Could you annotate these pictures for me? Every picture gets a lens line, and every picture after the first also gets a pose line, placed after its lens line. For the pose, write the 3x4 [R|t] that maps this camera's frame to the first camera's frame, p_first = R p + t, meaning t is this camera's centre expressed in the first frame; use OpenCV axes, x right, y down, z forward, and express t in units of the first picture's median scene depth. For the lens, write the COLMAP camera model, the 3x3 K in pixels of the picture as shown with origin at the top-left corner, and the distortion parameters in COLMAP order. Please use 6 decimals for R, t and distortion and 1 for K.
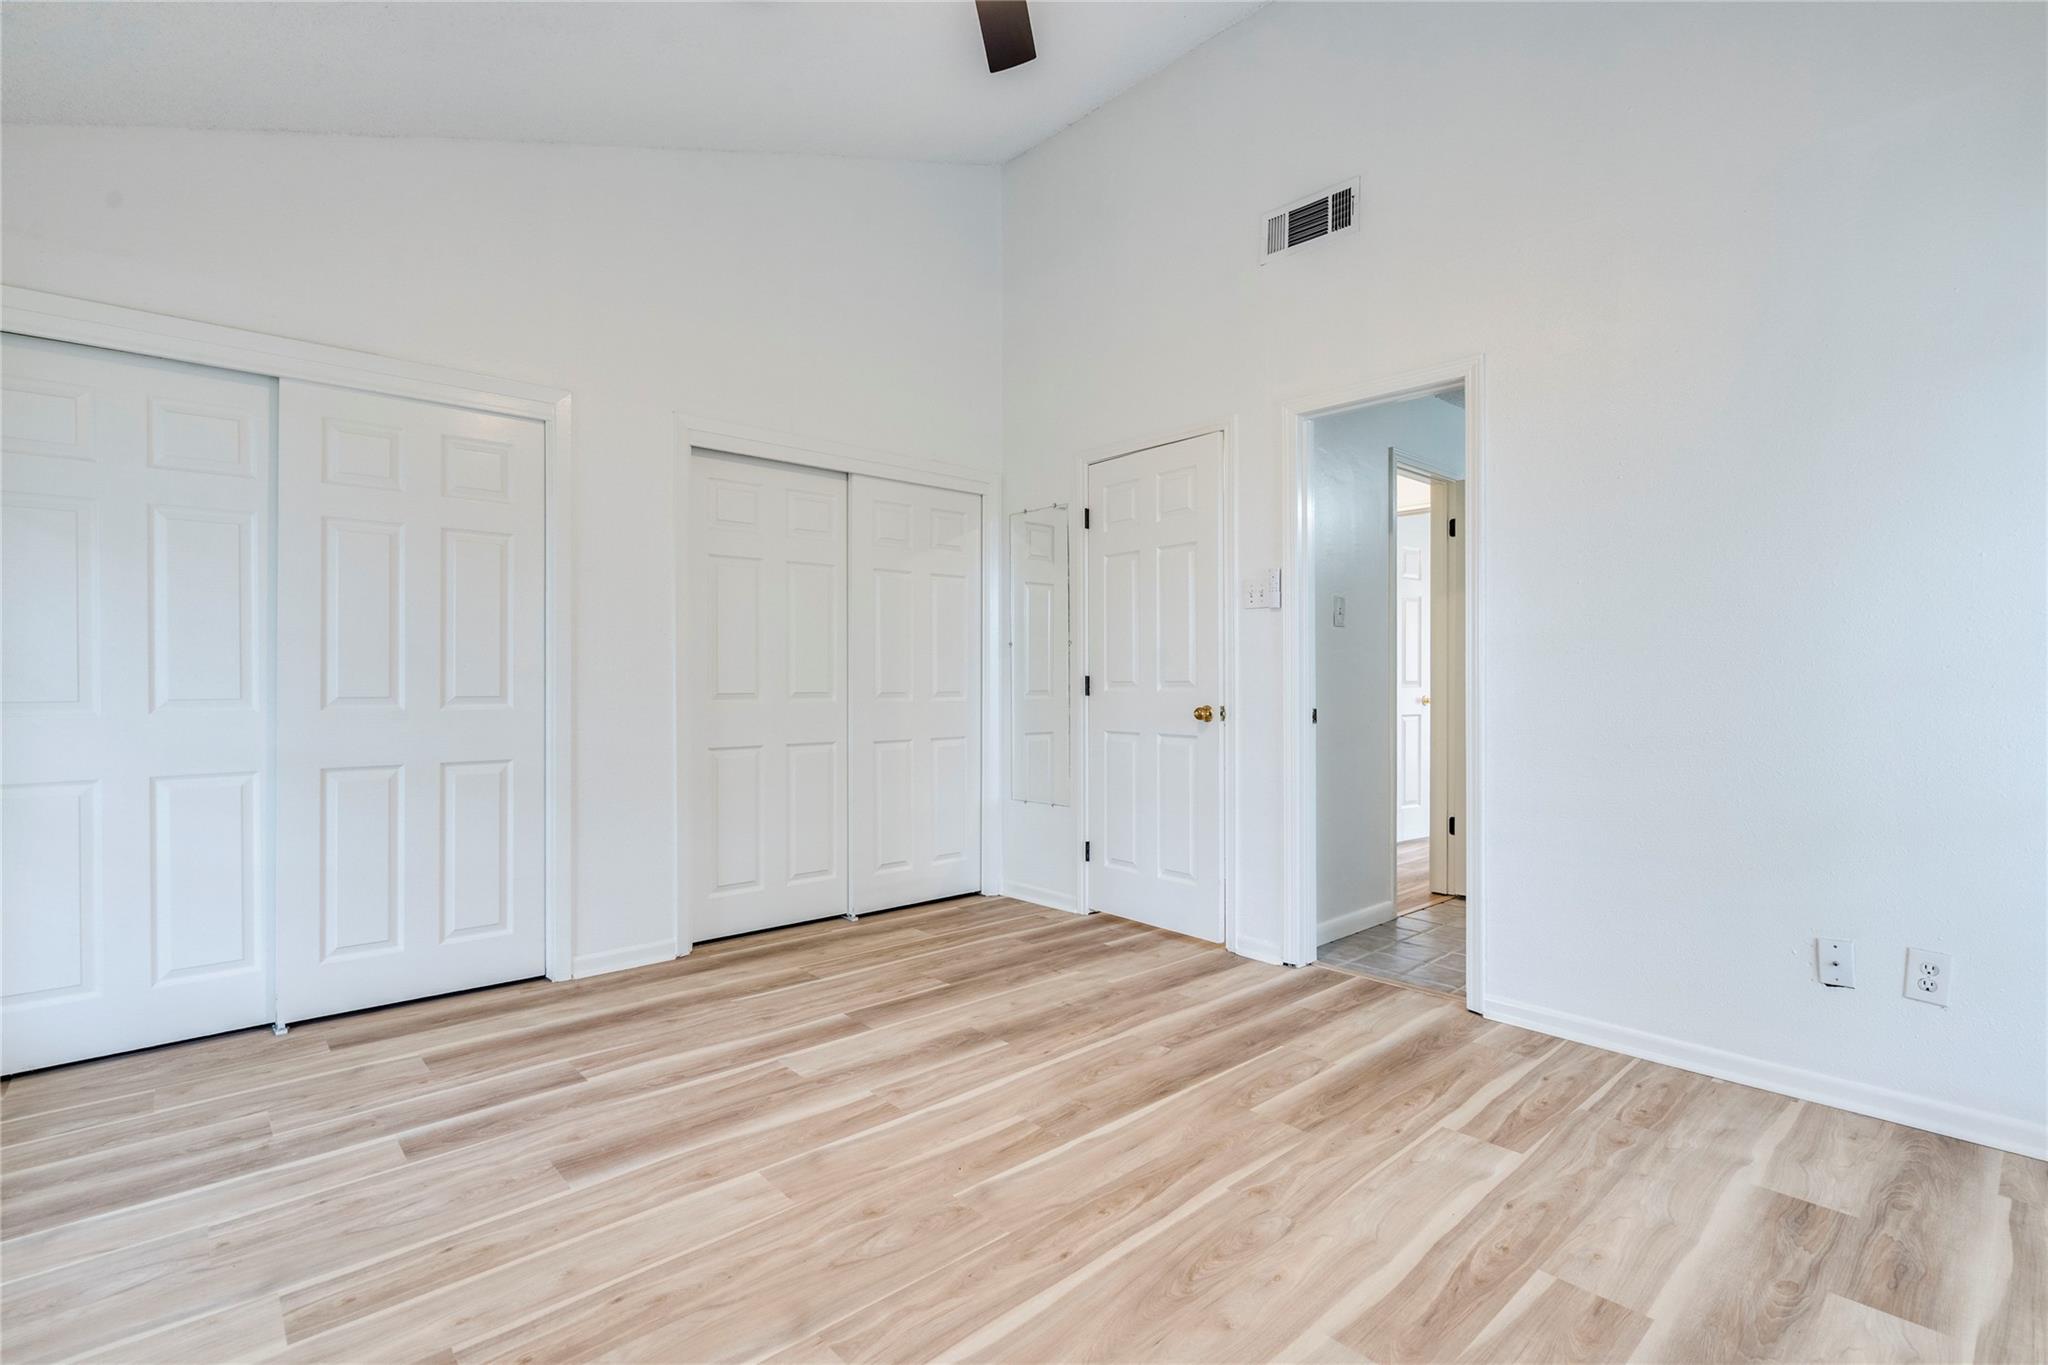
lens RADIAL K [[953.3, 0, 1025.0], [0, 953.3, 682.6], [0, 0, 1]] dist [0.002171, 0.000610]
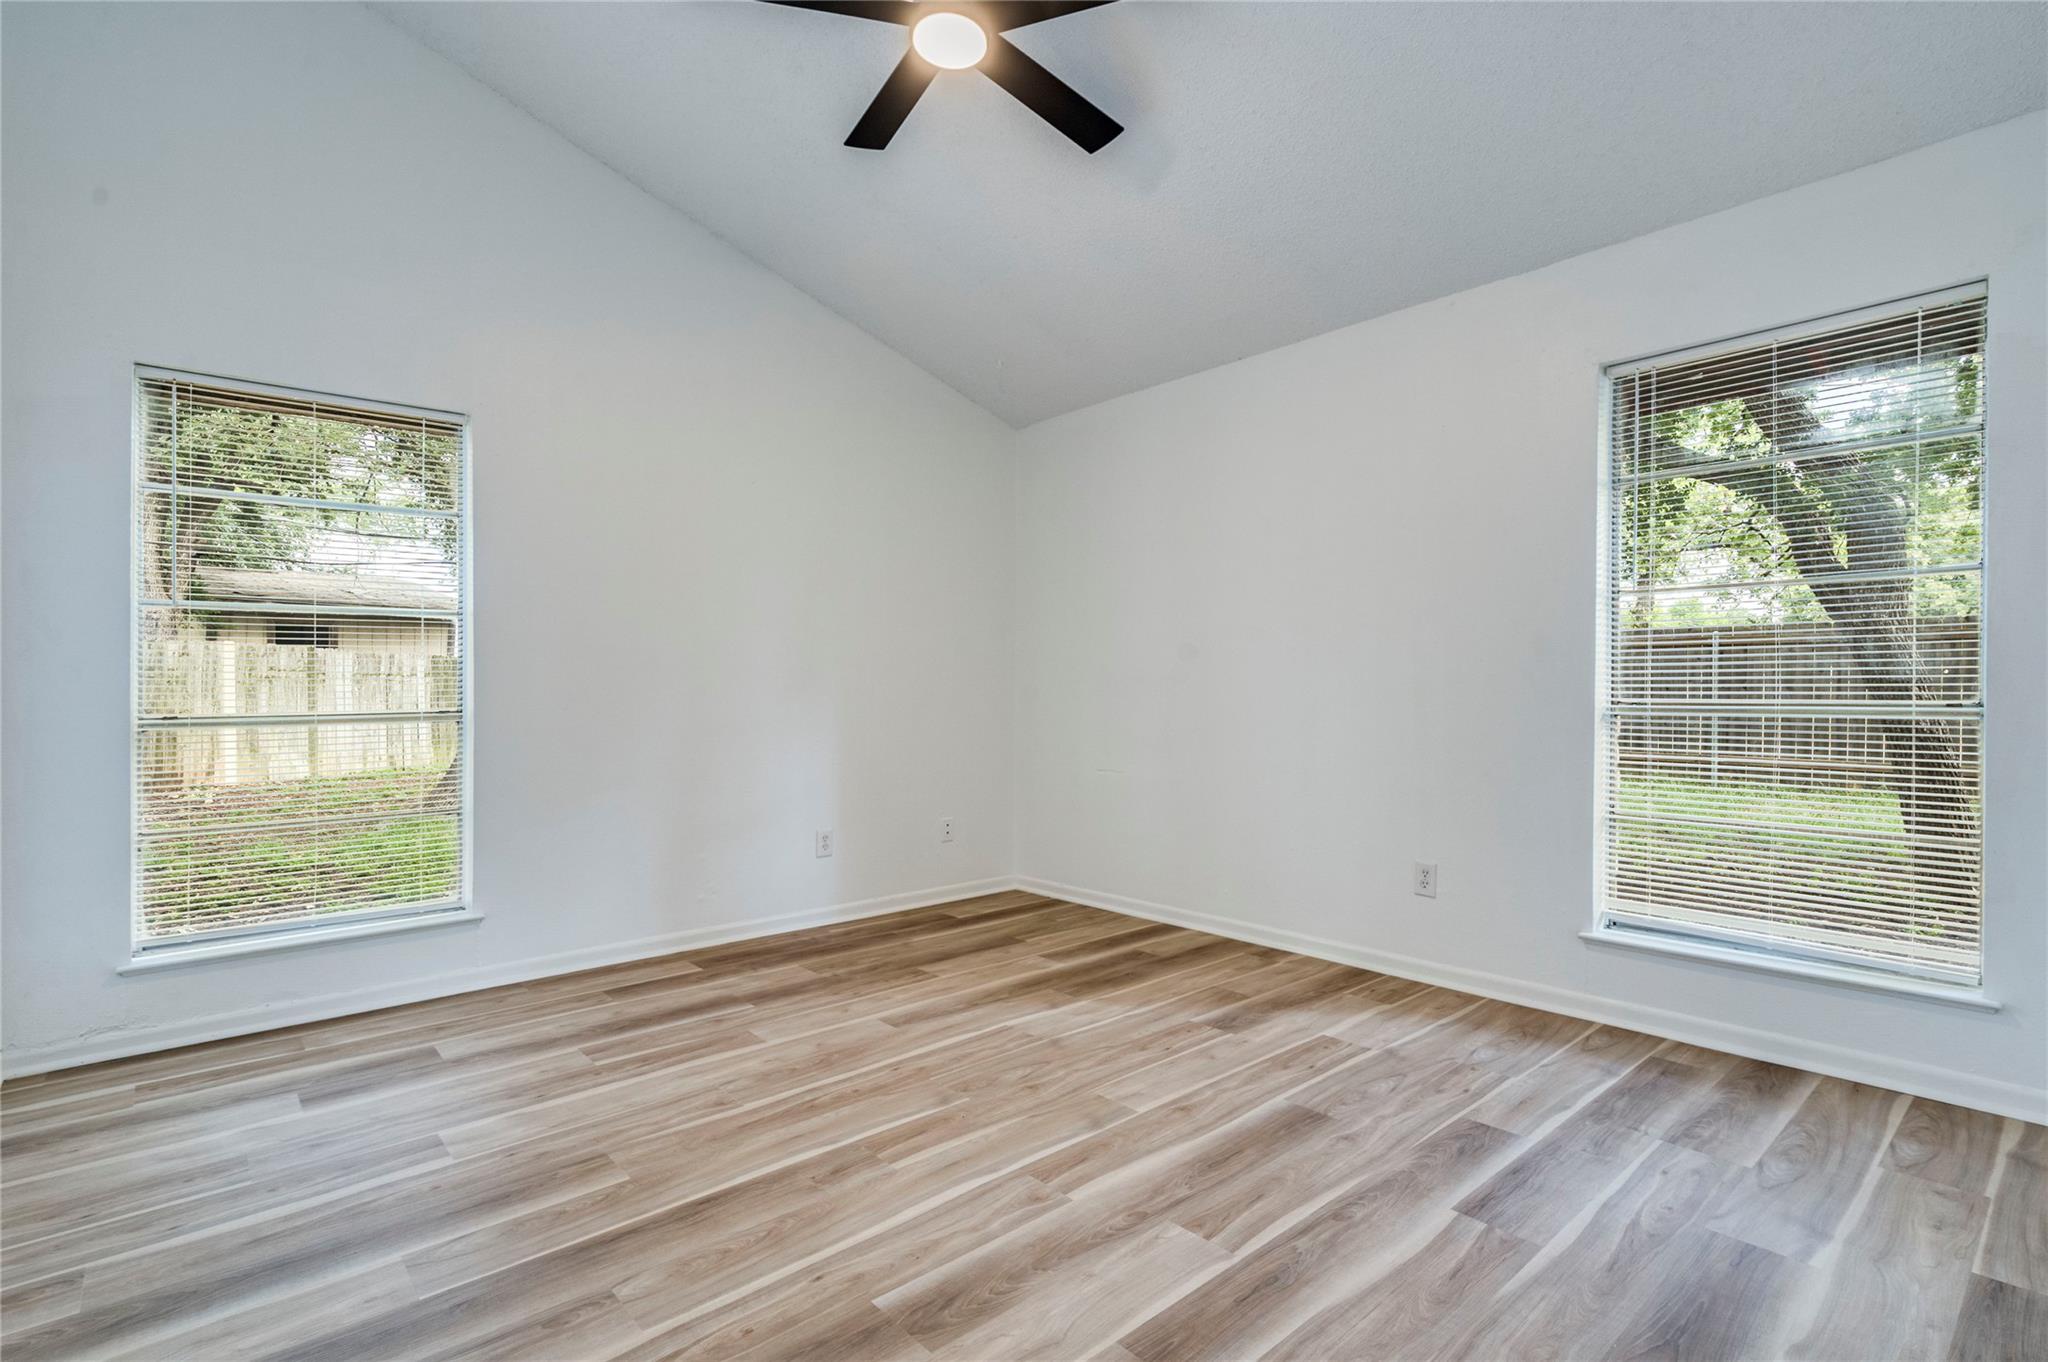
lens RADIAL K [[953.3, 0, 1023.9], [0, 953.3, 682.2], [0, 0, 1]] dist [0.002171, 0.000610]
pose [[-0.999638, 0.011800, 0.024169, -0.158093], [0.011744, 0.999928, -0.002449, -0.001819], [-0.024196, -0.002164, -0.999705, 1.938734]]
